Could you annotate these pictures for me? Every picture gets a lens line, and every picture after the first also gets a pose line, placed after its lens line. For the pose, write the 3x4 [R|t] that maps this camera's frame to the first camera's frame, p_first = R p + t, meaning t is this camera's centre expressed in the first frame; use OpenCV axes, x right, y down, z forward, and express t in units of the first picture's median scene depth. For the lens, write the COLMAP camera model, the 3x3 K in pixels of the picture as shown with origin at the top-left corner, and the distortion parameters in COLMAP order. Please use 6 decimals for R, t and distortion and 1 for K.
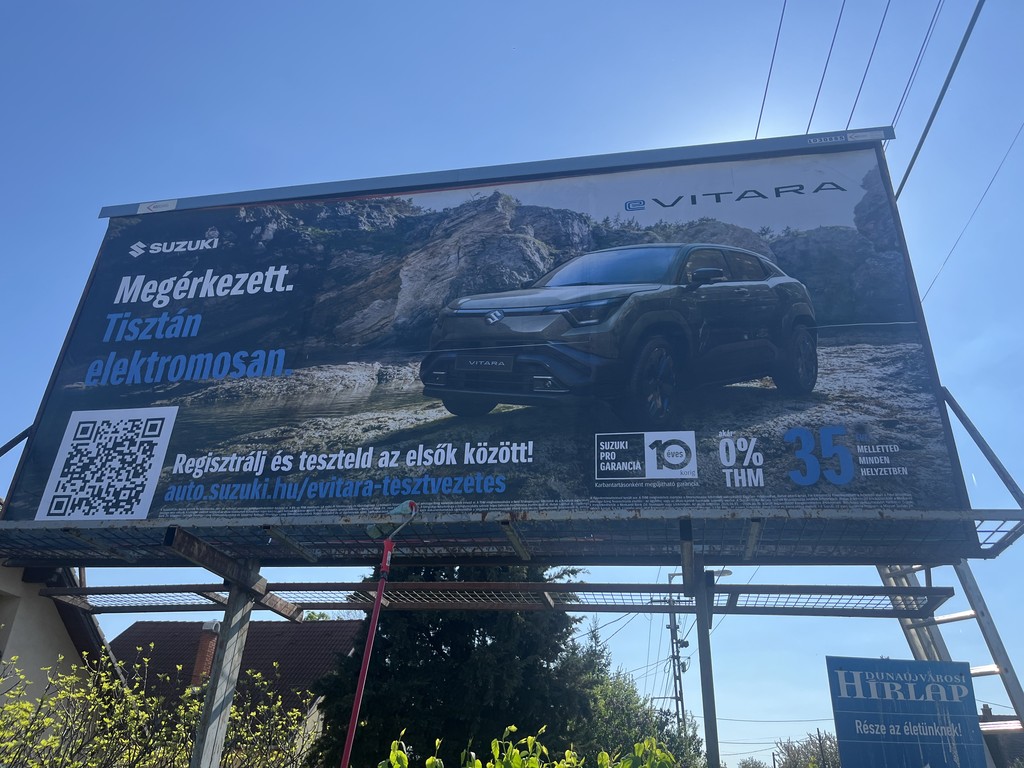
lens RADIAL K [[770.9, 0, 498.3], [0, 770.9, 384.5], [0, 0, 1]] dist [0.062095, -0.083599]
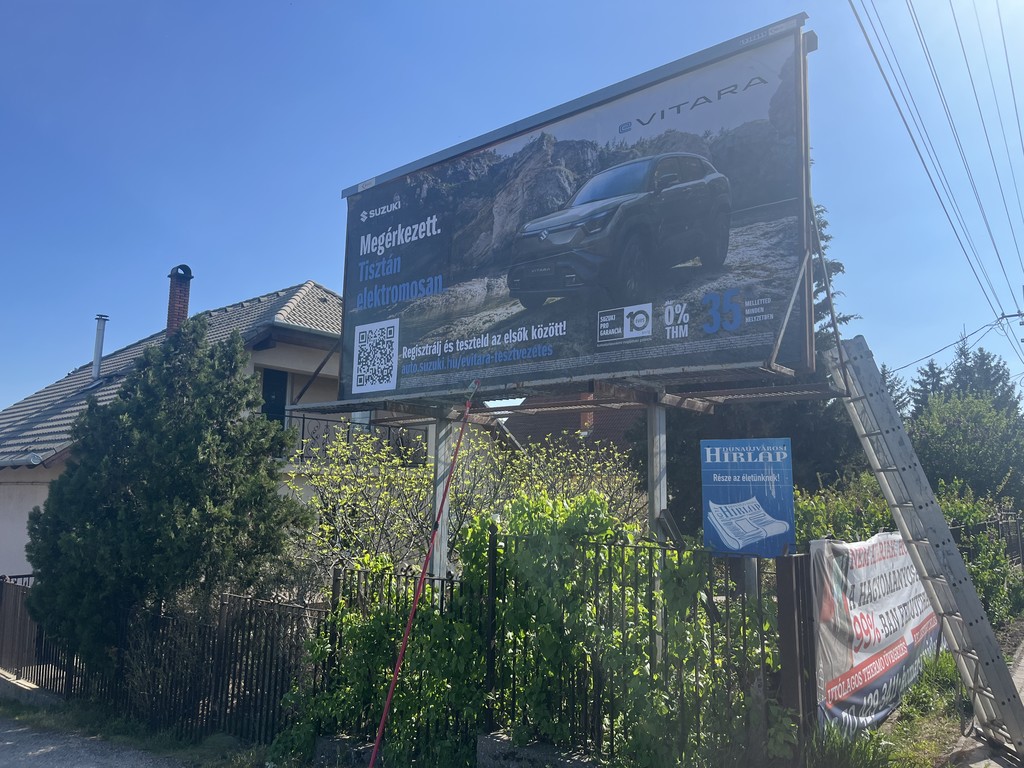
lens RADIAL K [[770.9, 0, 507.3], [0, 770.9, 392.3], [0, 0, 1]] dist [0.062095, -0.083599]
pose [[0.870162, -0.097671, -0.482990, 0.658082], [0.253483, 0.929253, 0.268764, -0.235467], [0.422570, -0.356298, 0.833358, -0.419612]]
